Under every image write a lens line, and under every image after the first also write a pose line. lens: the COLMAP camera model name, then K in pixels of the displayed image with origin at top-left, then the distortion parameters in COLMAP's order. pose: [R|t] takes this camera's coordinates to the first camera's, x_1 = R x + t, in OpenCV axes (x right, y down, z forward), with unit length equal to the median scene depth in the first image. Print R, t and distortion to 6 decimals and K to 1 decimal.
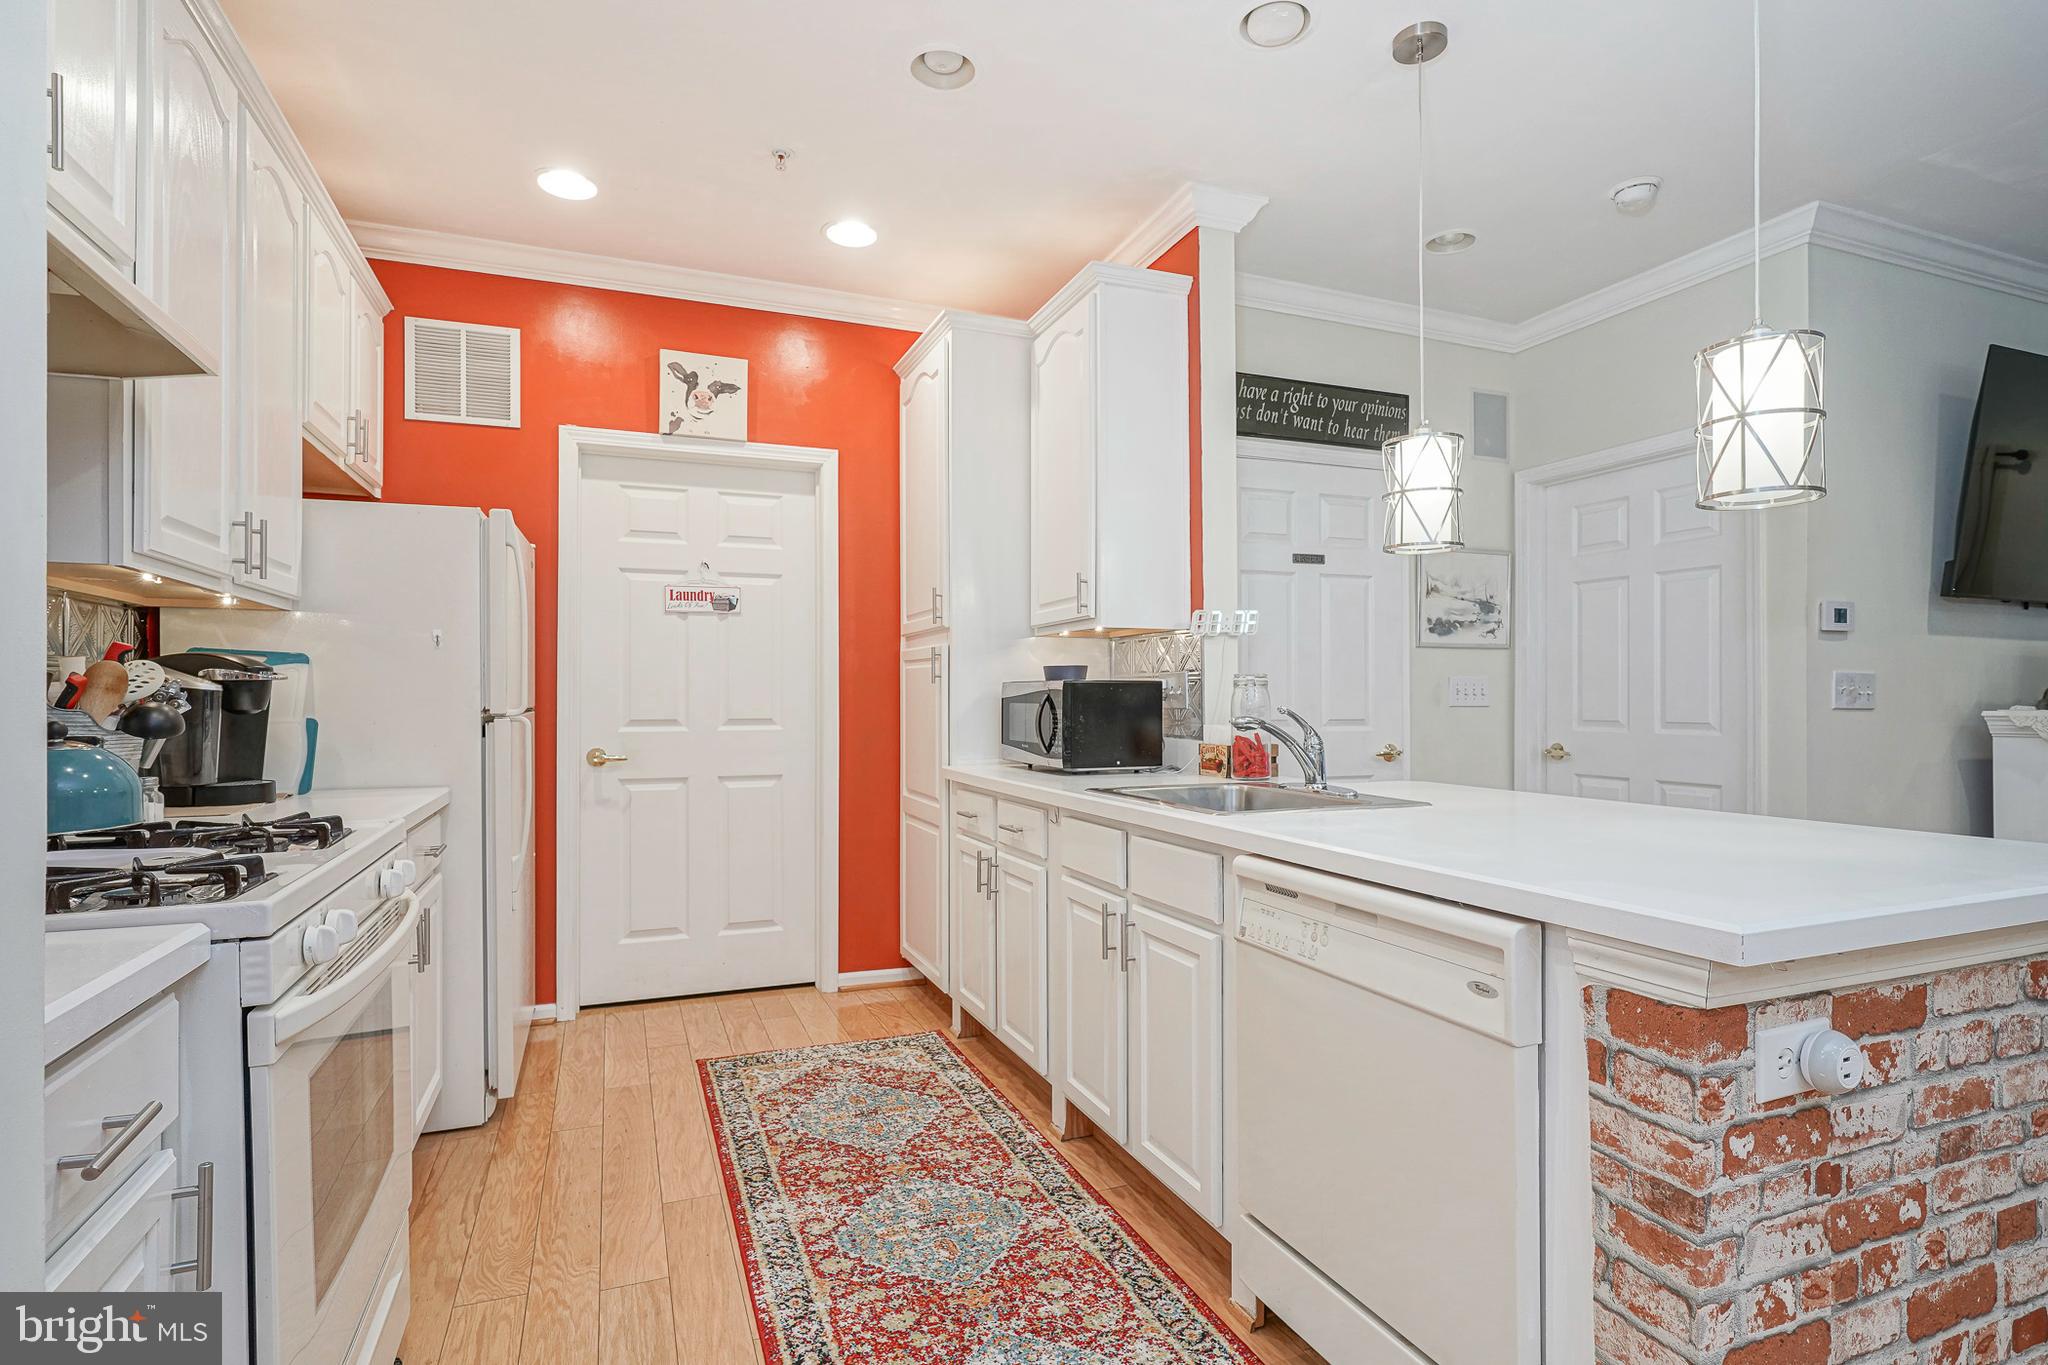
lens RADIAL K [[1008.1, 0, 1012.9], [0, 1008.1, 694.2], [0, 0, 1]] dist [-0.011500, 0.005505]
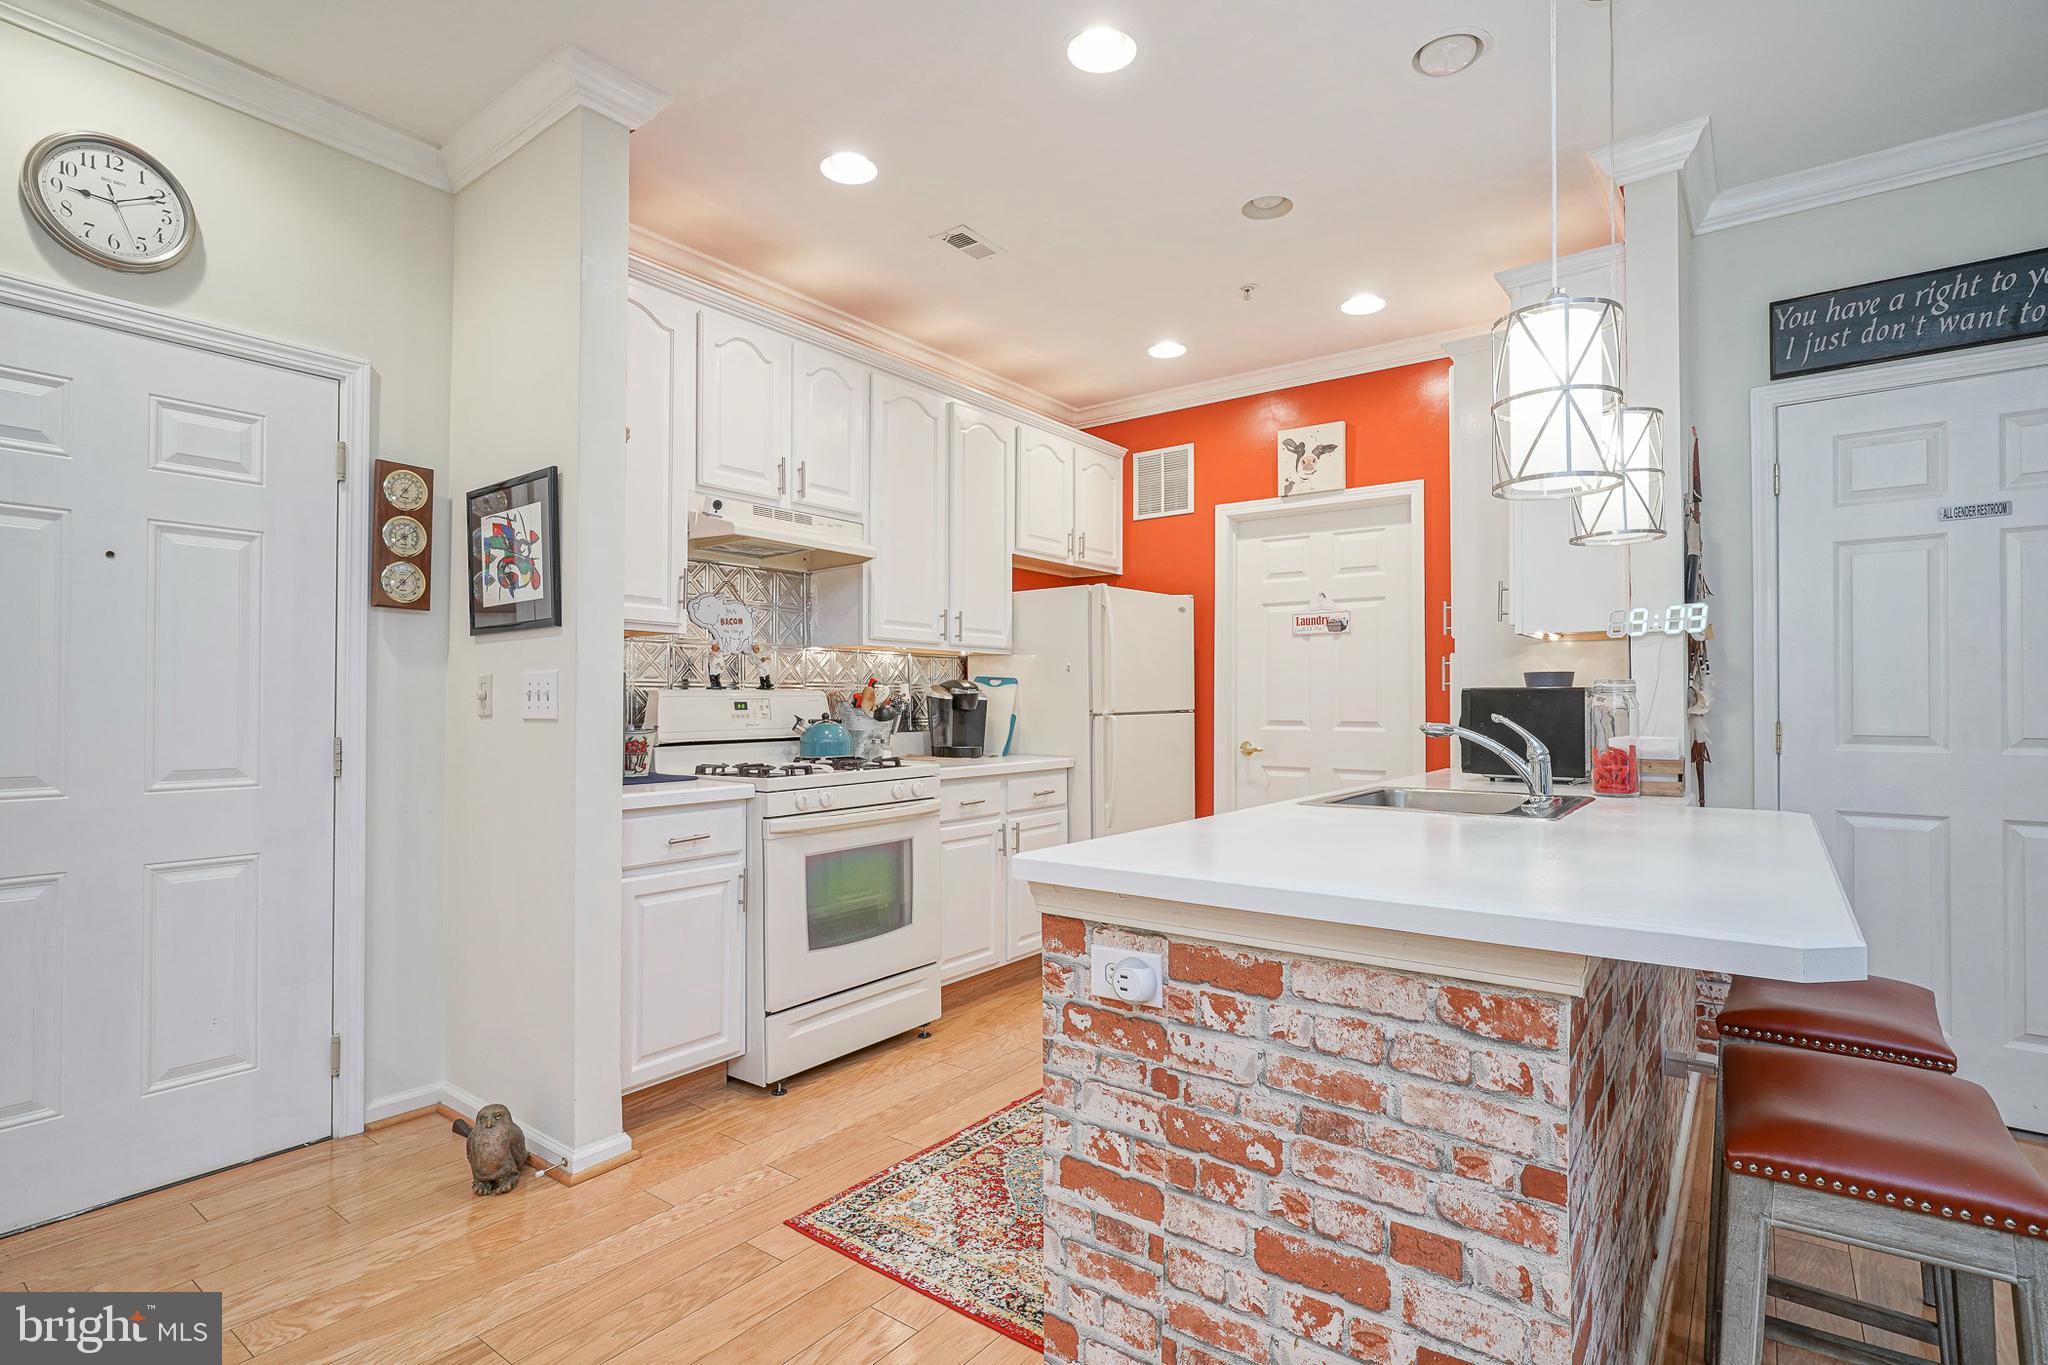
lens RADIAL K [[1008.1, 0, 1012.9], [0, 1008.1, 694.2], [0, 0, 1]] dist [-0.011500, 0.005505]
pose [[0.510208, -0.005197, -0.860035, 0.858856], [0.000896, 0.999984, -0.005511, -0.002450], [0.860051, 0.002042, 0.510205, 0.083319]]
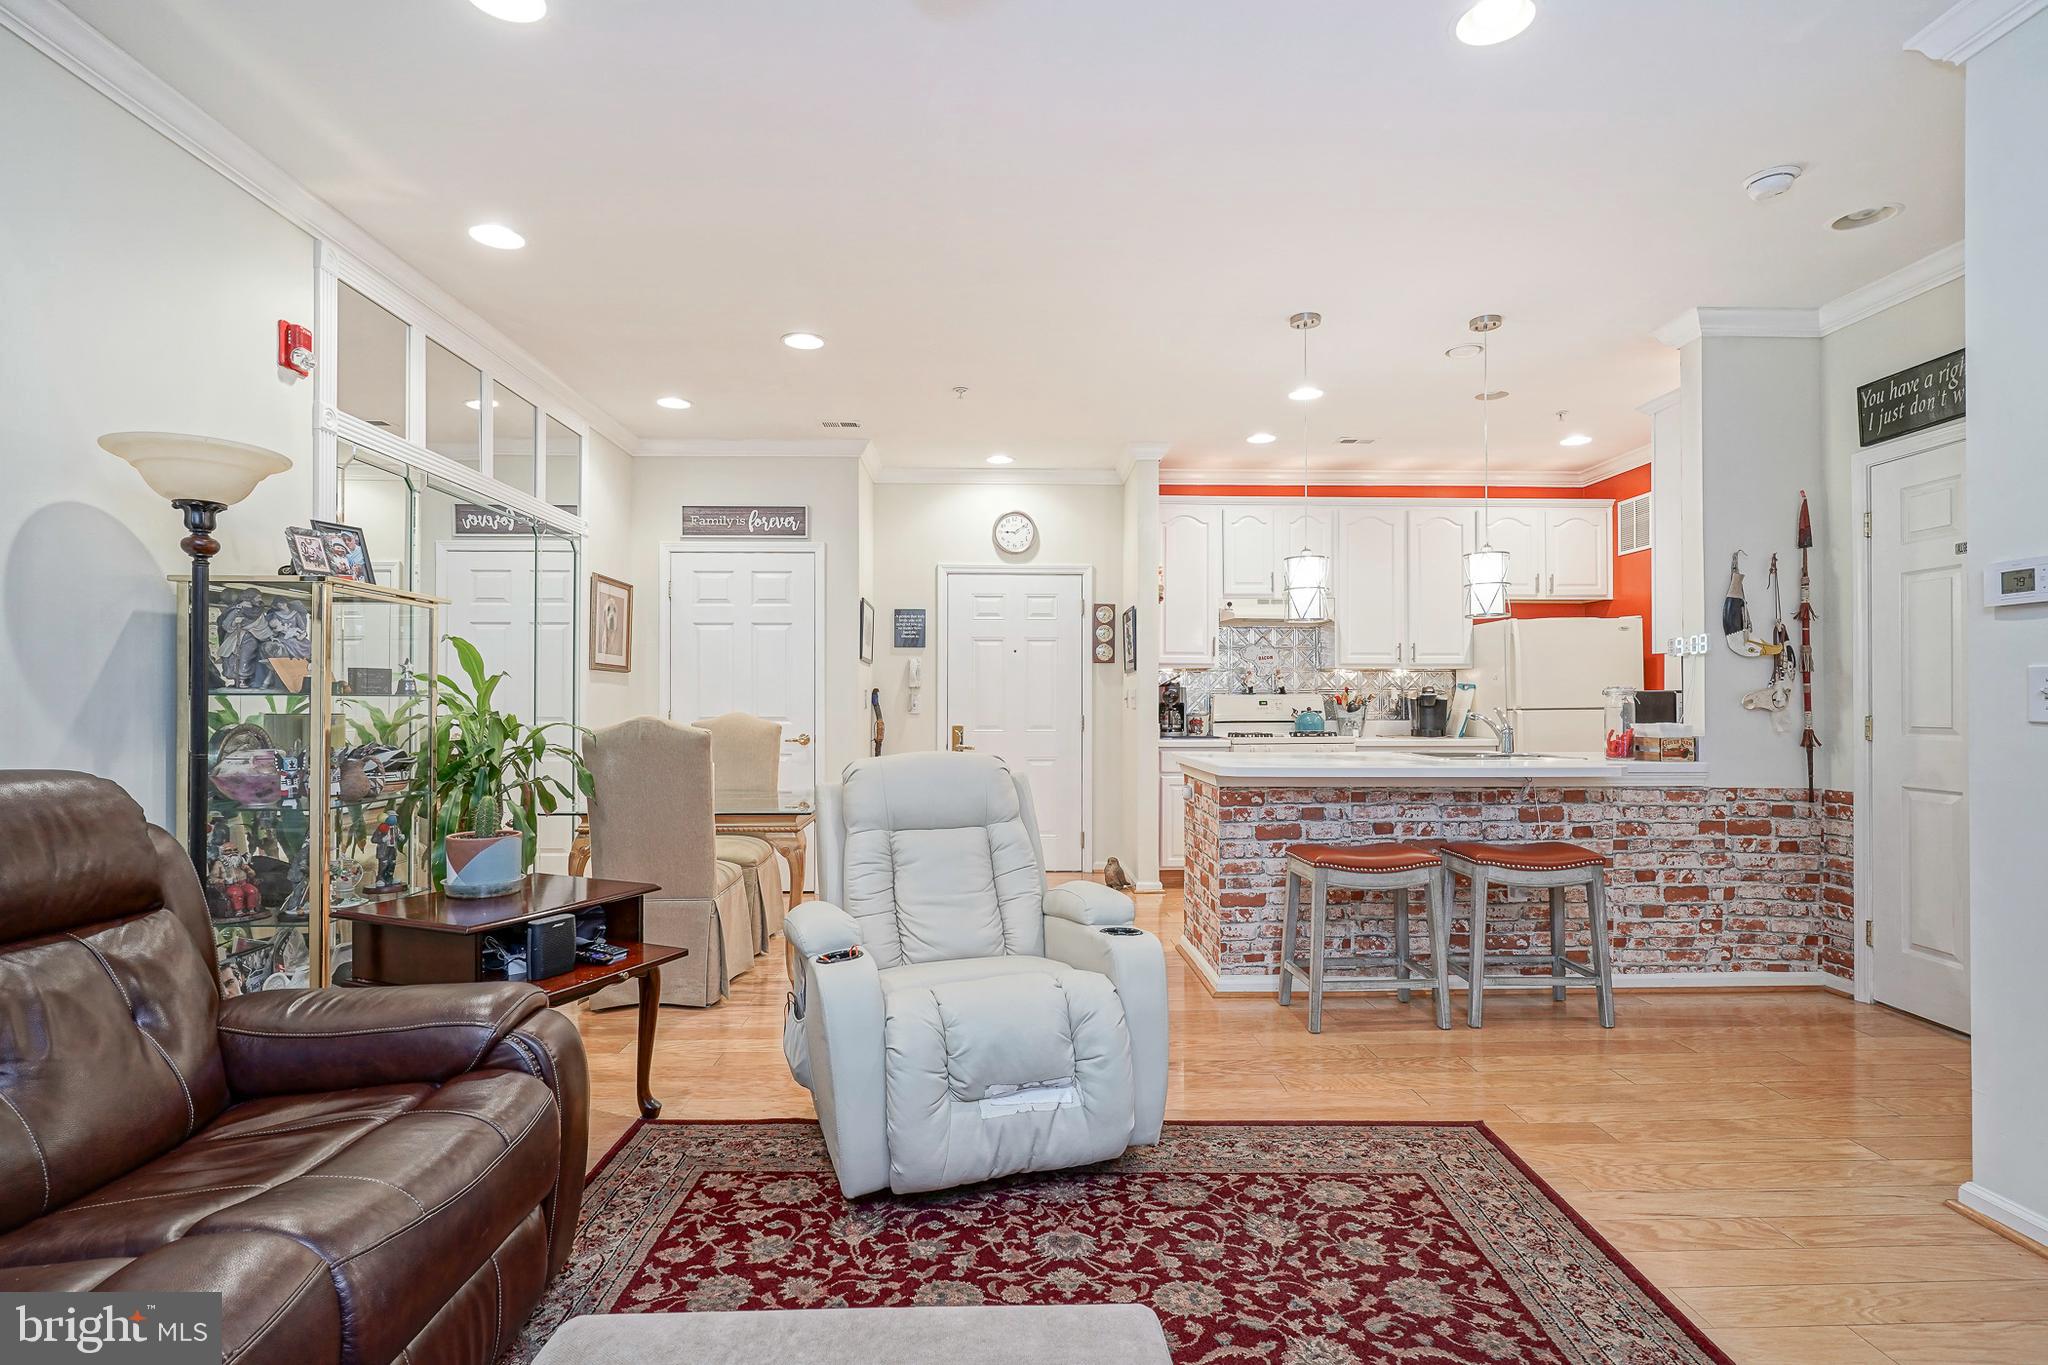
lens RADIAL K [[1008.1, 0, 1012.9], [0, 1008.1, 694.2], [0, 0, 1]] dist [-0.011500, 0.005505]
pose [[-0.365313, -0.004878, -0.930872, 2.190712], [0.002539, 0.999977, -0.006237, -0.002002], [0.930881, -0.004642, -0.365292, 0.831437]]
